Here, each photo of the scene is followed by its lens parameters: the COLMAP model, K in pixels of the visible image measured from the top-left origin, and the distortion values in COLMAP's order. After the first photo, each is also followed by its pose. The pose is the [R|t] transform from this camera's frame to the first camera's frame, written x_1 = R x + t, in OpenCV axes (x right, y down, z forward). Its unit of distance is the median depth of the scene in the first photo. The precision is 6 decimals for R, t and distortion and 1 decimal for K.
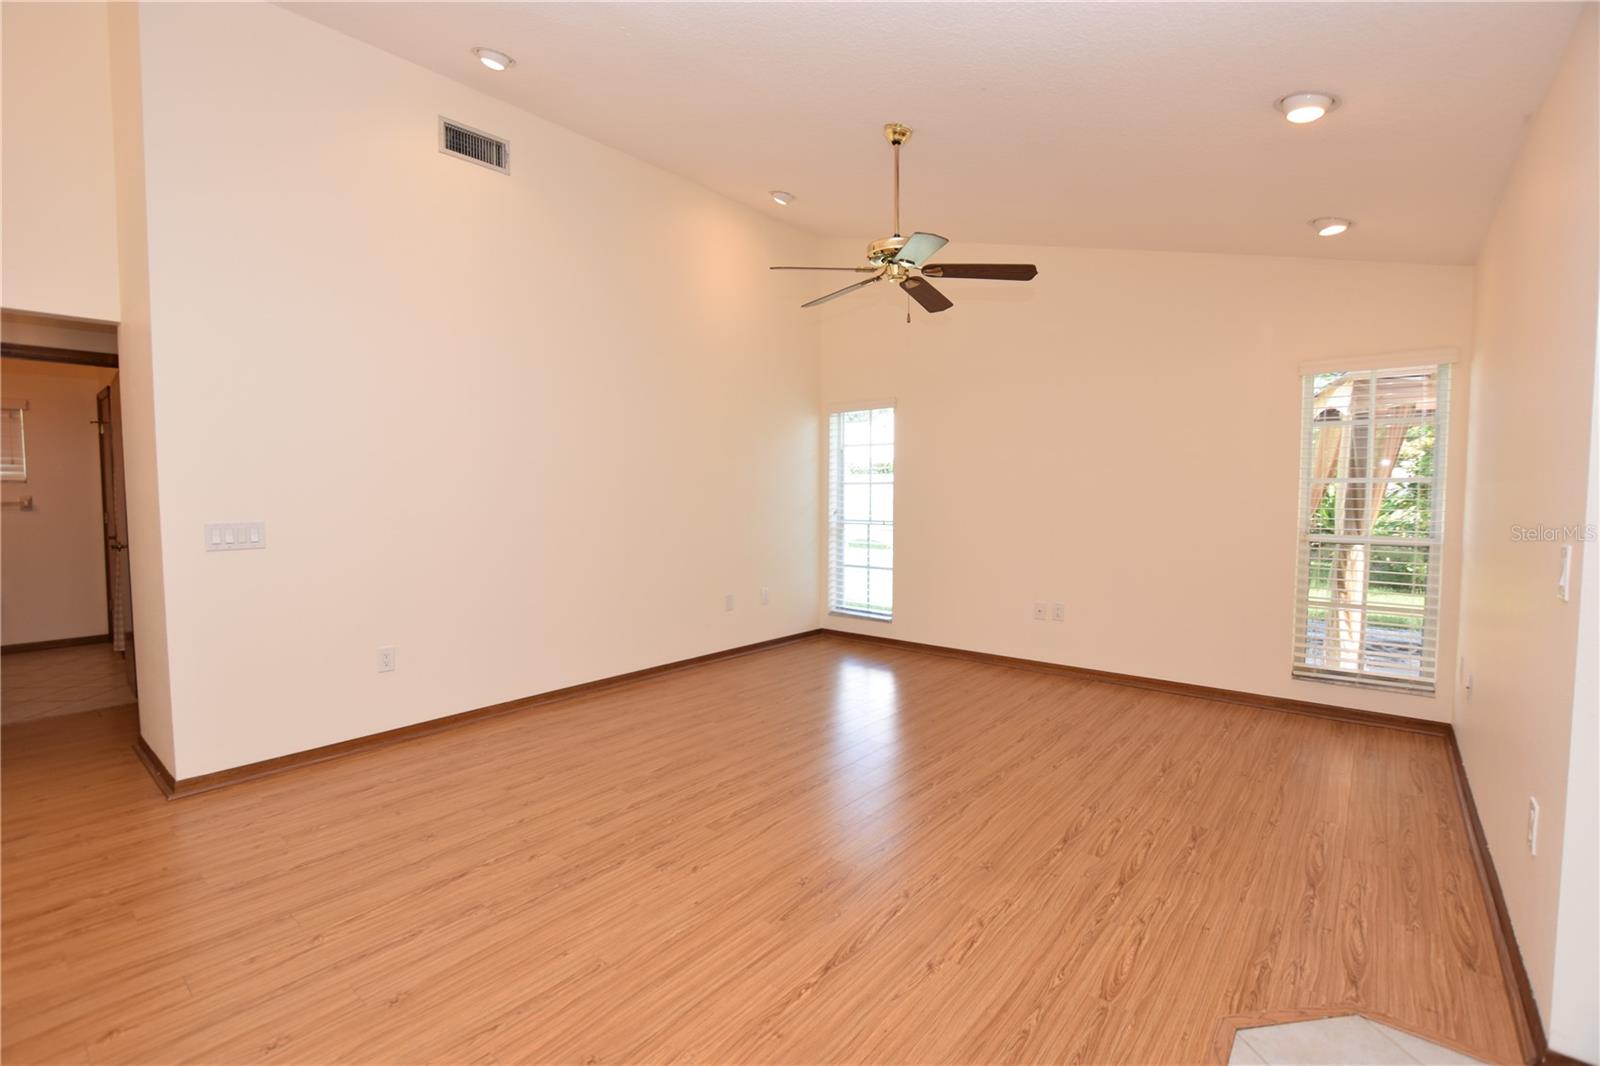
lens RADIAL K [[714.0, 0, 792.2], [0, 714.0, 534.2], [0, 0, 1]] dist [-0.027618, 0.002302]
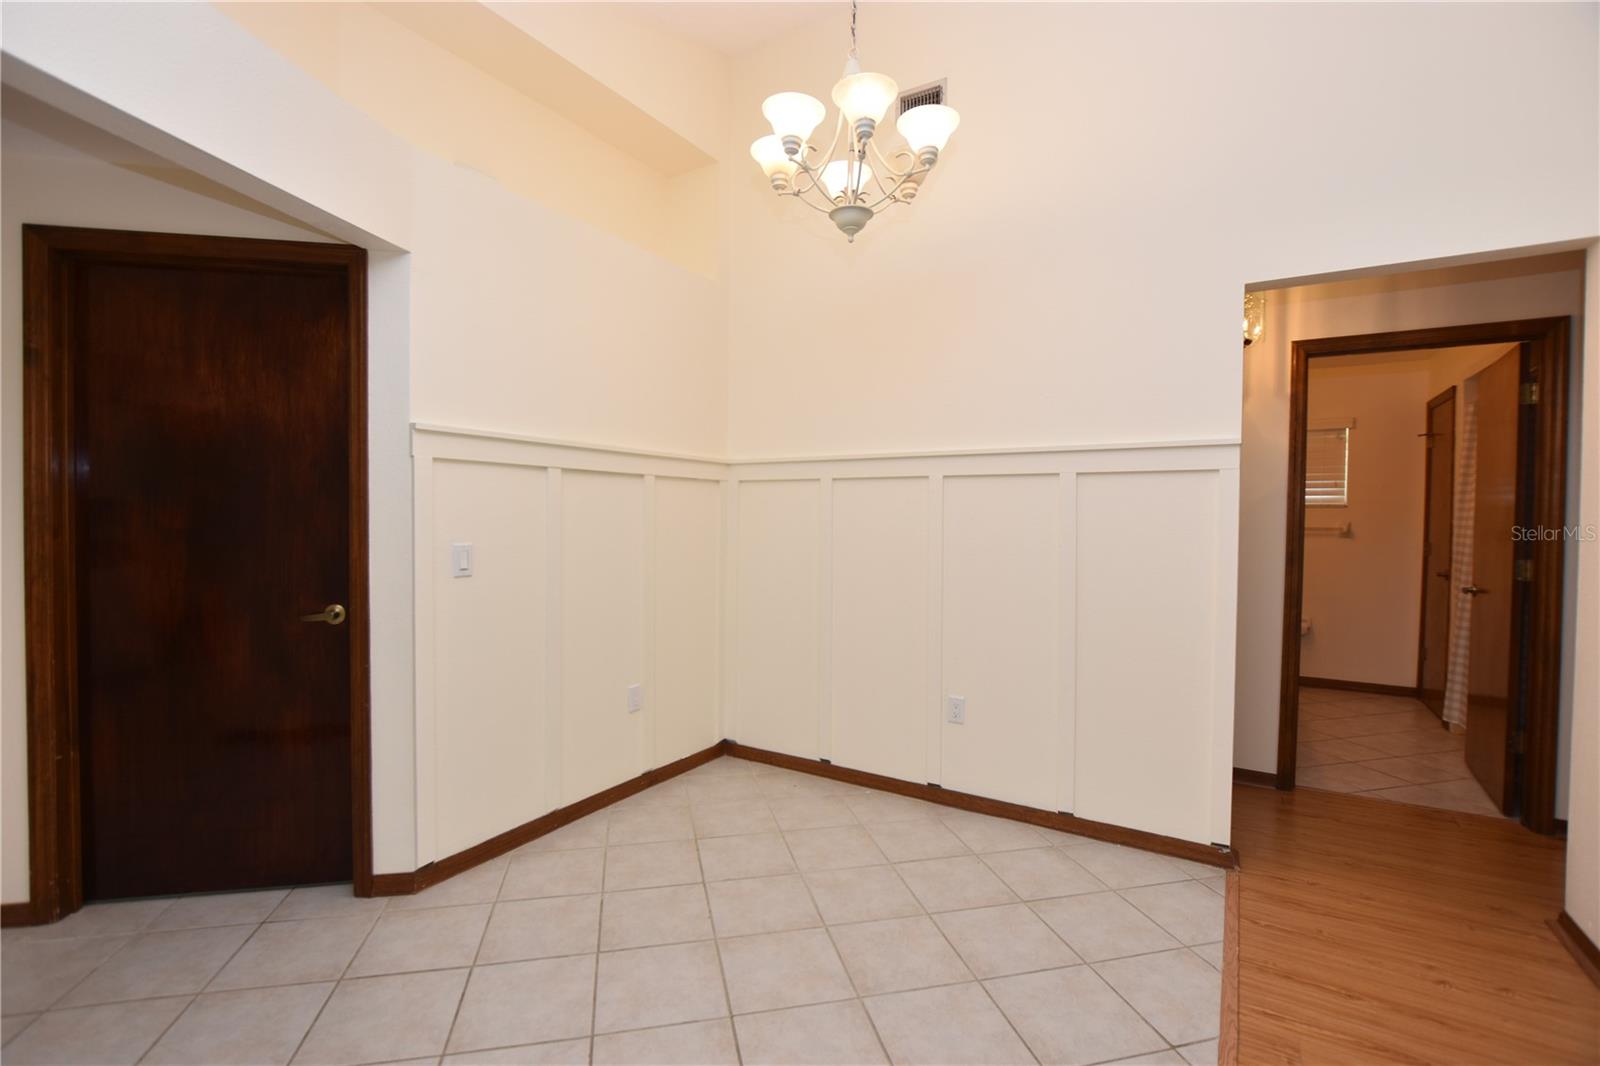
lens RADIAL K [[714.0, 0, 811.1], [0, 714.0, 530.6], [0, 0, 1]] dist [-0.027618, 0.002302]
pose [[0.151261, 0.020885, -0.988273, -0.413908], [-0.068203, 0.997615, 0.010643, -0.006890], [0.986138, 0.065793, 0.152324, 0.220047]]
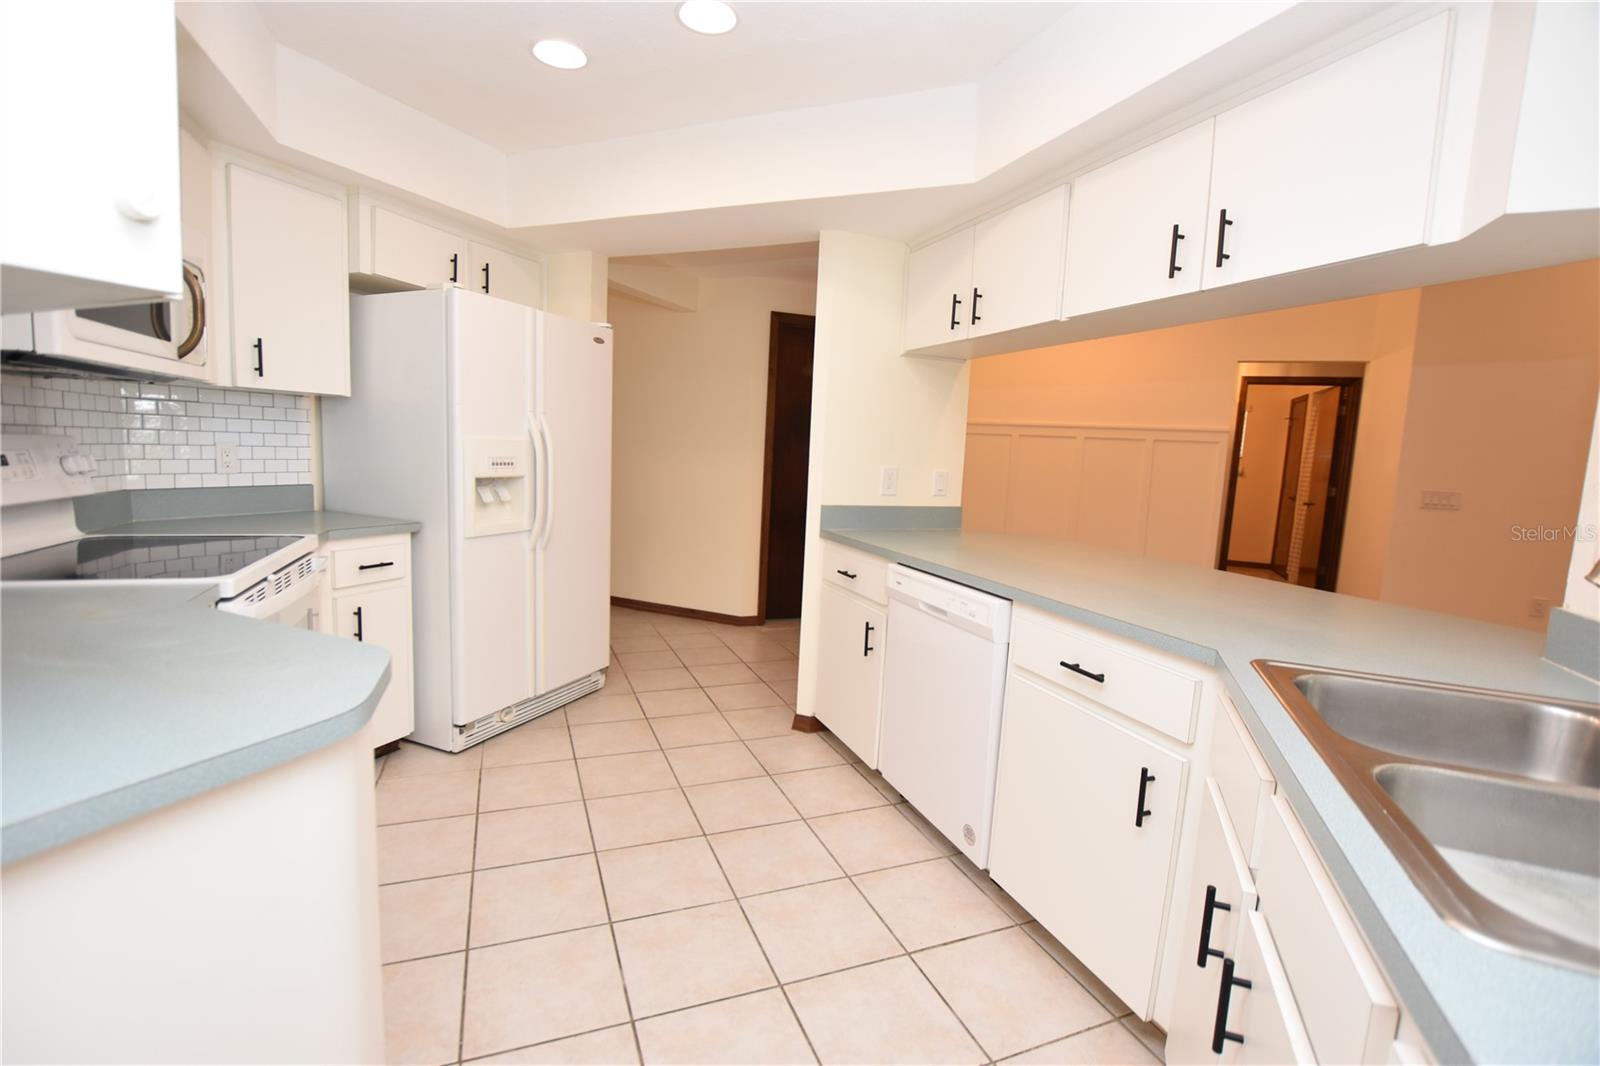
lens RADIAL K [[714.0, 0, 790.3], [0, 714.0, 528.0], [0, 0, 1]] dist [-0.027618, 0.002302]
pose [[0.285845, 0.121324, -0.950565, 0.205500], [-0.104209, 0.990006, 0.095021, 0.052932], [0.952593, 0.071896, 0.295632, -0.635568]]
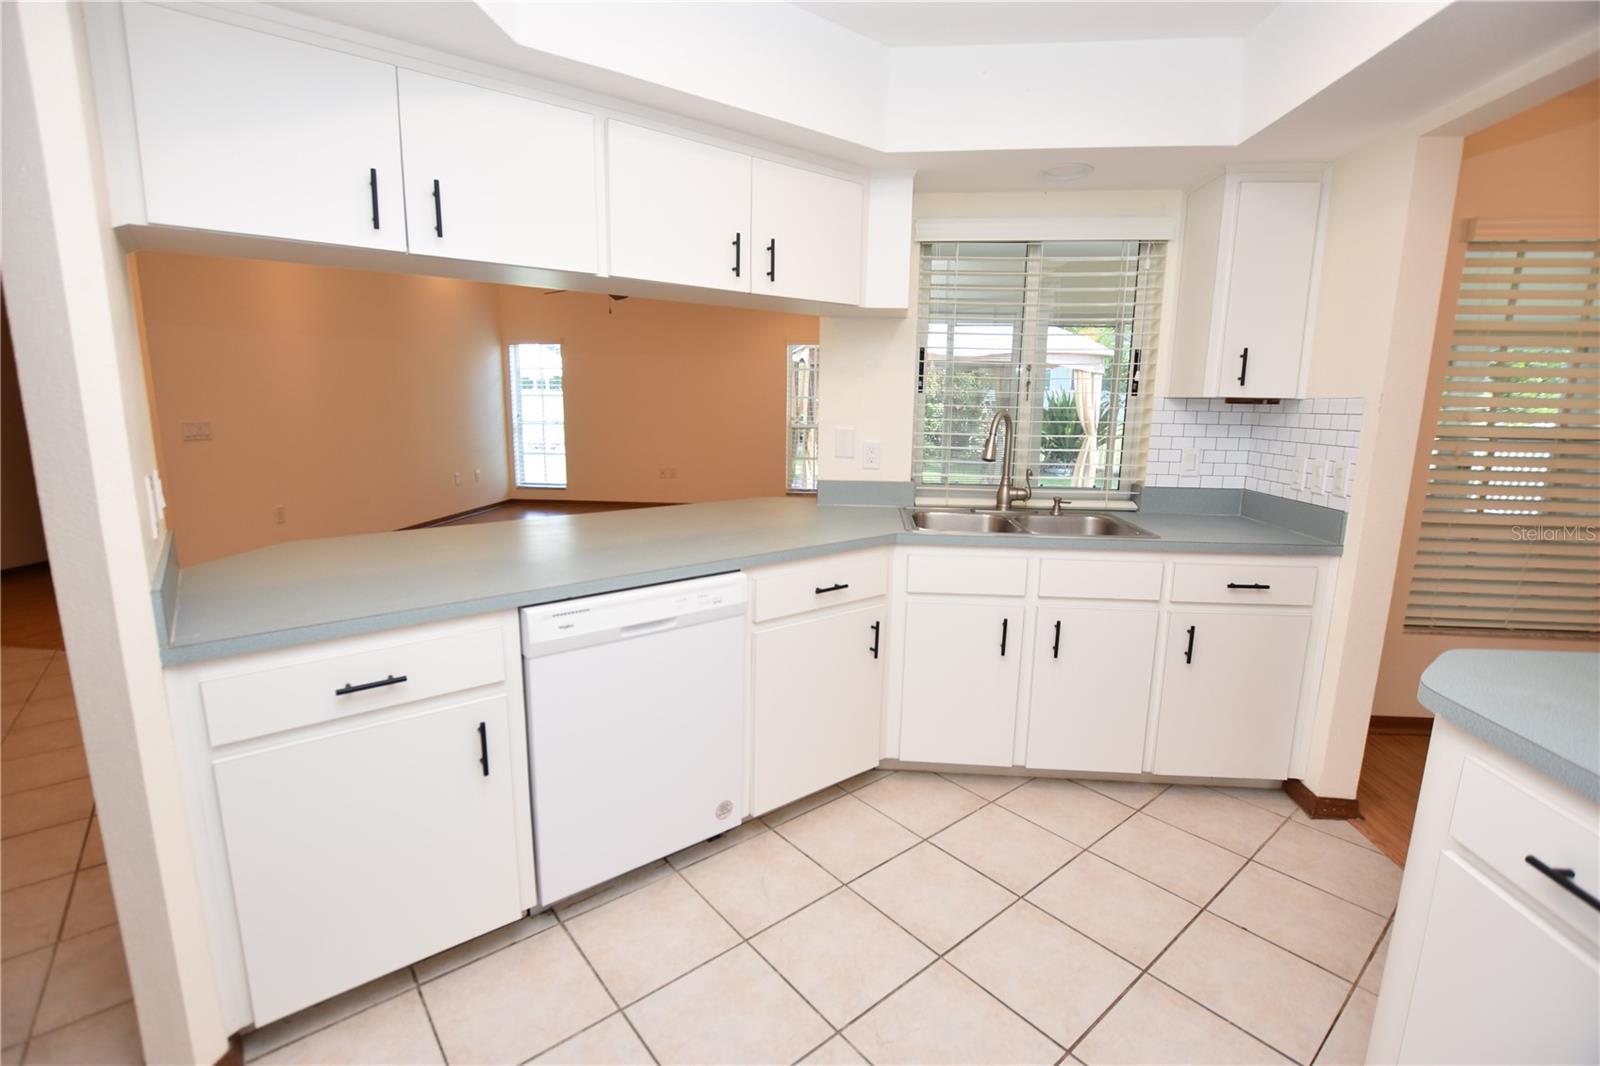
lens RADIAL K [[714.0, 0, 792.7], [0, 714.0, 531.1], [0, 0, 1]] dist [-0.027618, 0.002302]
pose [[0.825491, -0.093027, 0.556697, -0.476418], [0.023381, 0.991113, 0.130950, 0.038778], [-0.563931, -0.095081, 0.820330, -0.783482]]
